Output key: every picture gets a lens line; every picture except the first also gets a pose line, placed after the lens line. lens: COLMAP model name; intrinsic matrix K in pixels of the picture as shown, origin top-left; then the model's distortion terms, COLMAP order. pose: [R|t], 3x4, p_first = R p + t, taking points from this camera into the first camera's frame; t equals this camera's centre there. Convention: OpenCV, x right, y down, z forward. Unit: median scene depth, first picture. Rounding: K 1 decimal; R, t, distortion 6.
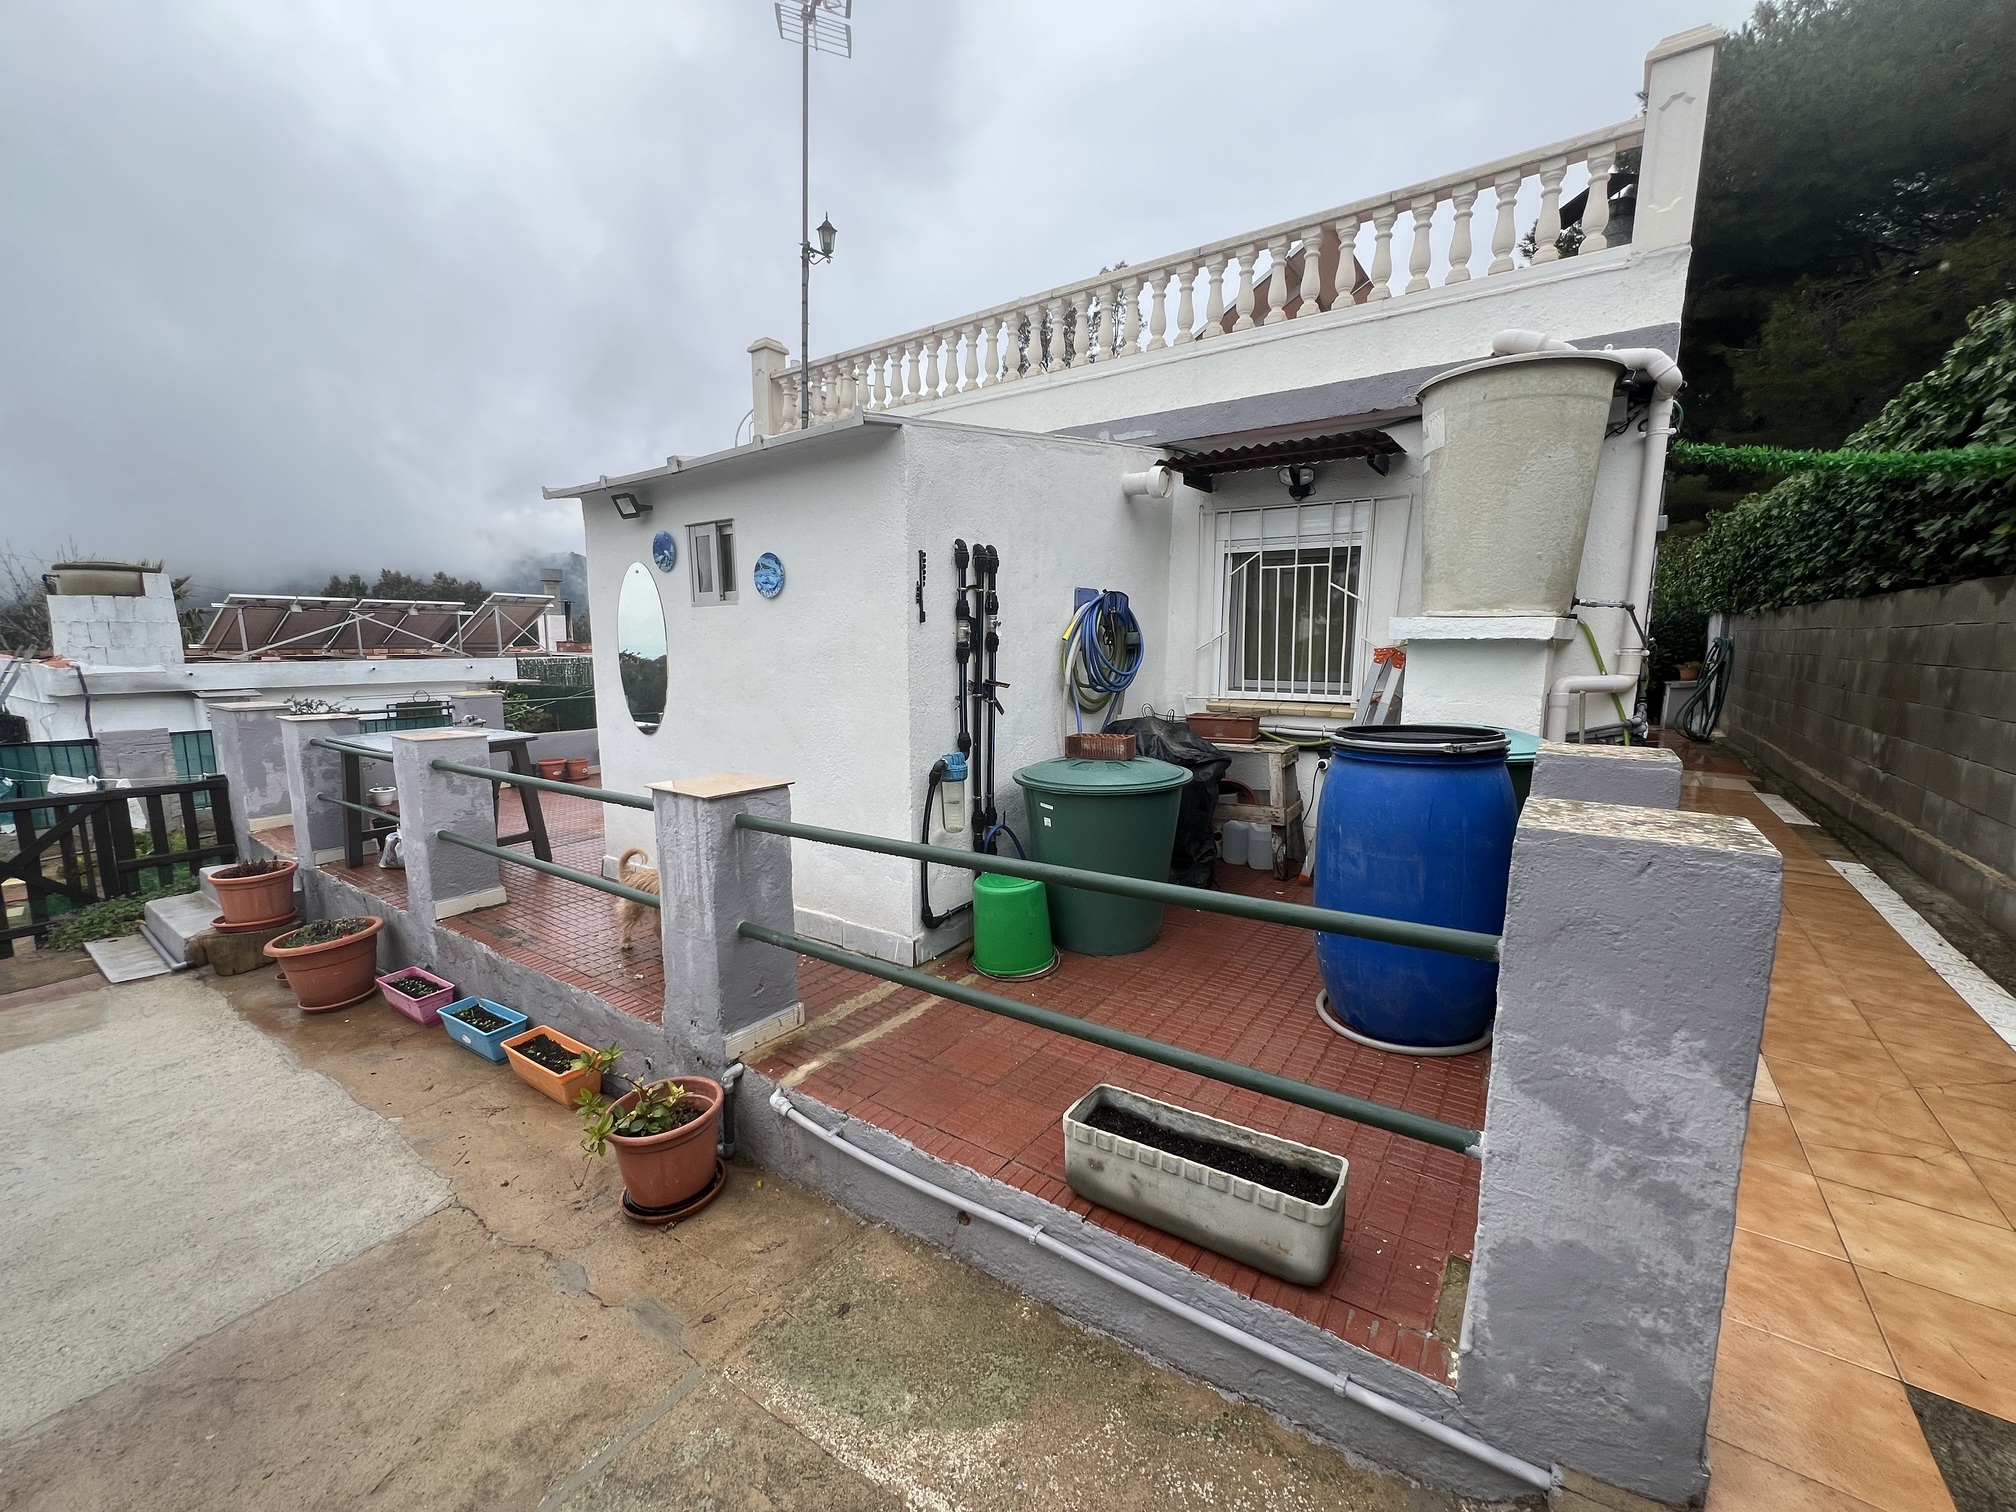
lens RADIAL K [[807.3, 0, 1008.0], [0, 807.3, 756.0], [0, 0, 1]] dist [-0.000045, -0.000454]
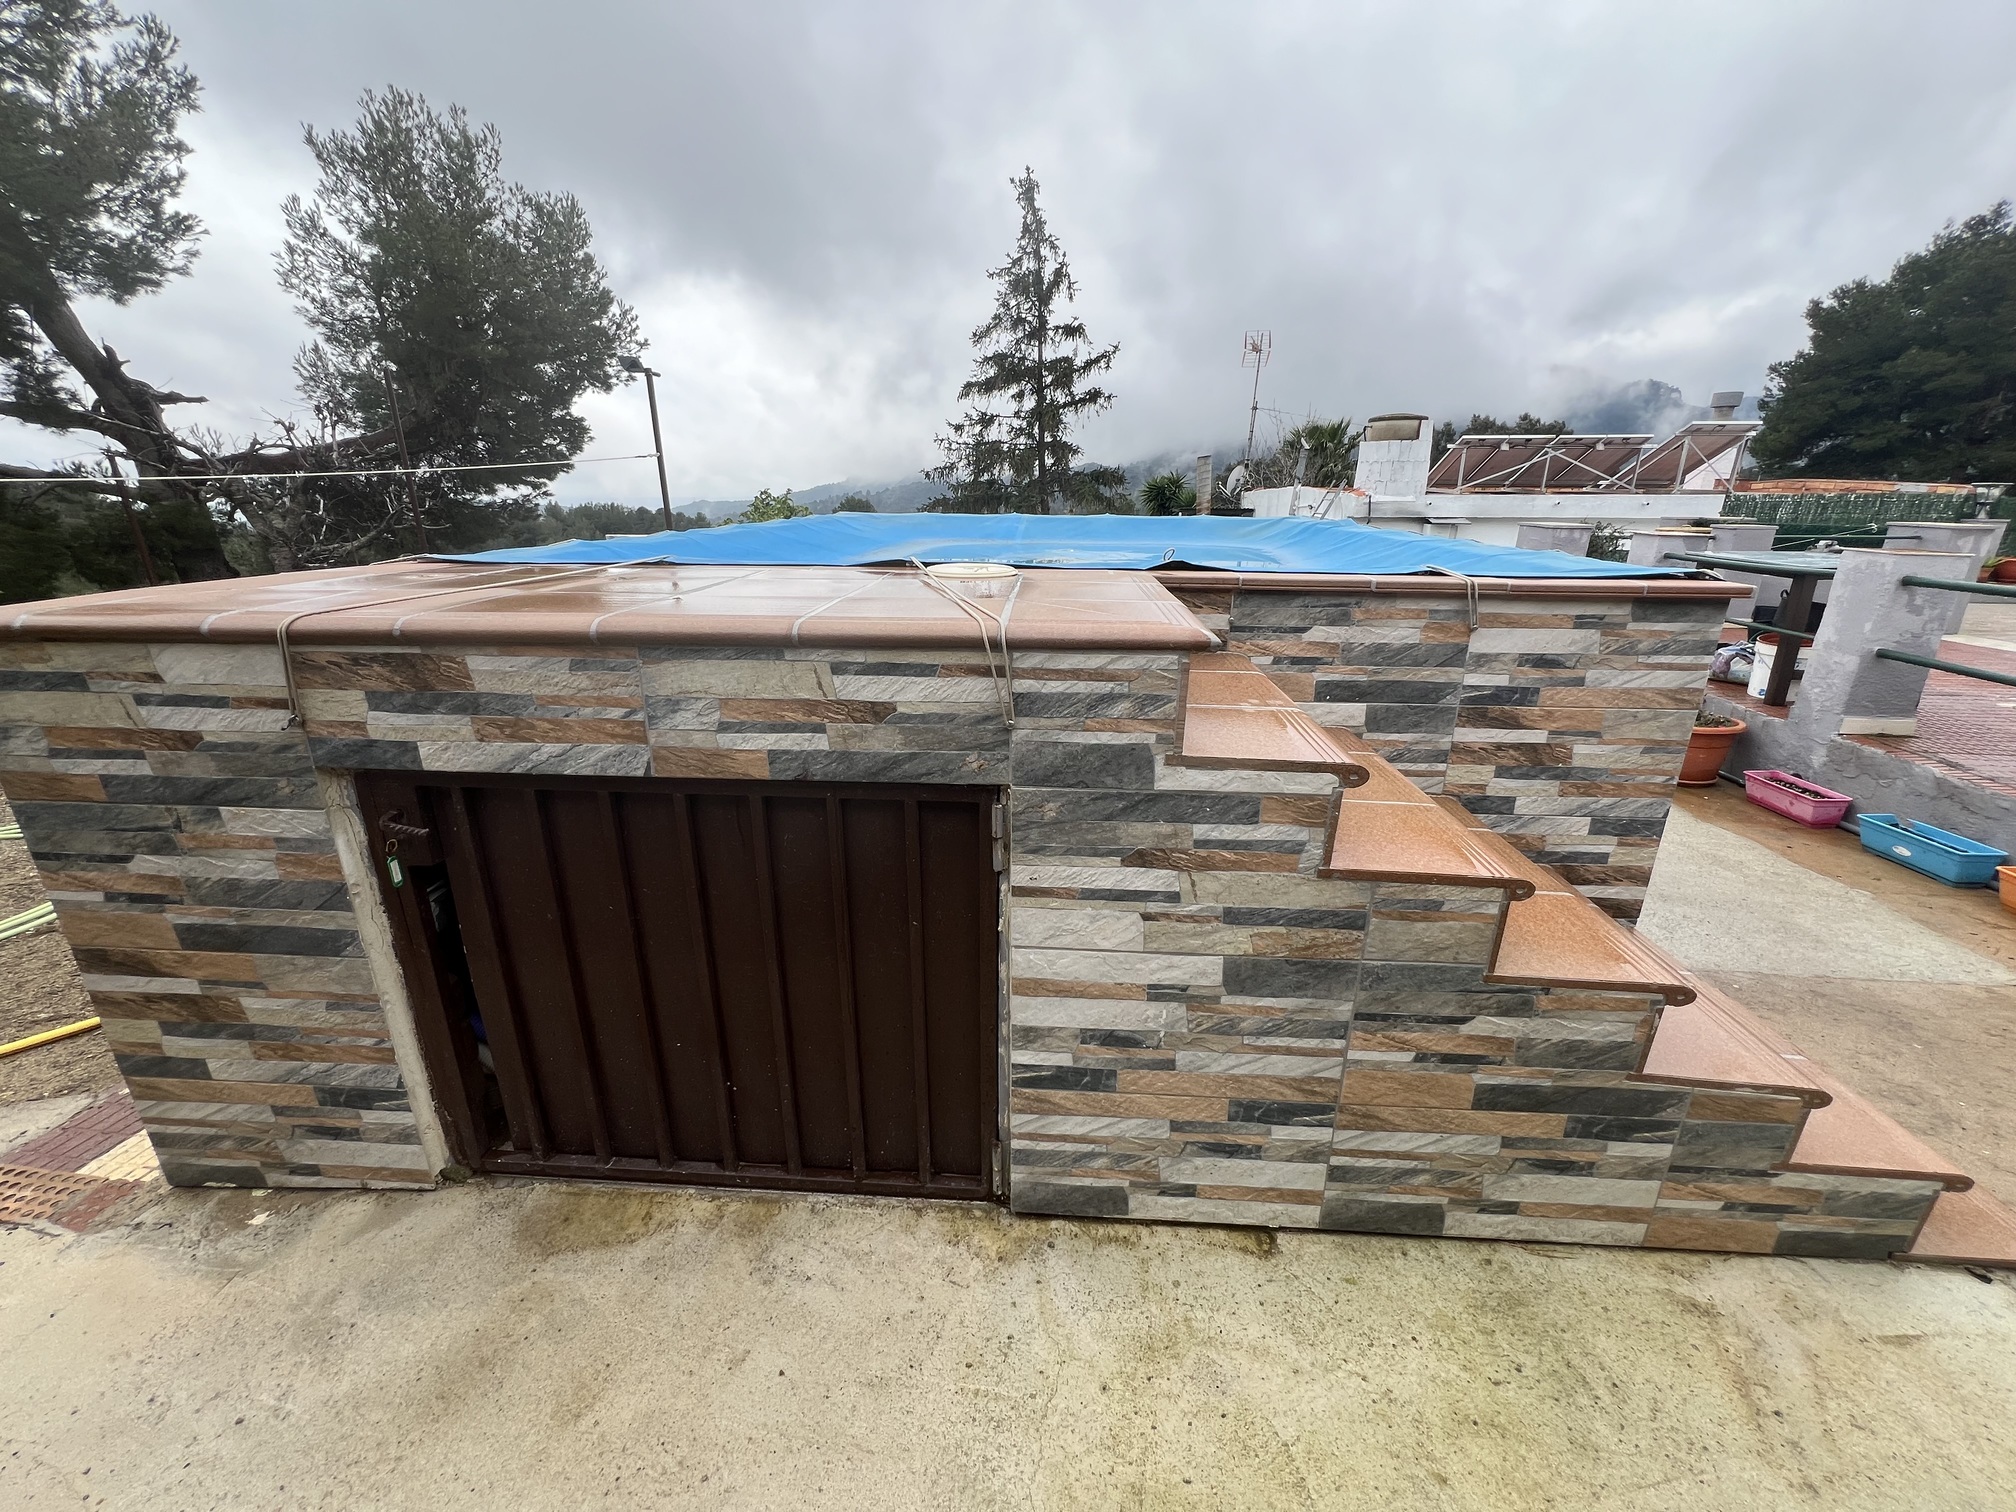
lens RADIAL K [[807.3, 0, 1008.0], [0, 807.3, 756.0], [0, 0, 1]] dist [-0.000045, -0.000454]
pose [[0.481309, 0.273694, -0.832726, -0.174626], [-0.123951, 0.961708, 0.244444, 0.054837], [0.867743, -0.014435, 0.496804, -0.220602]]
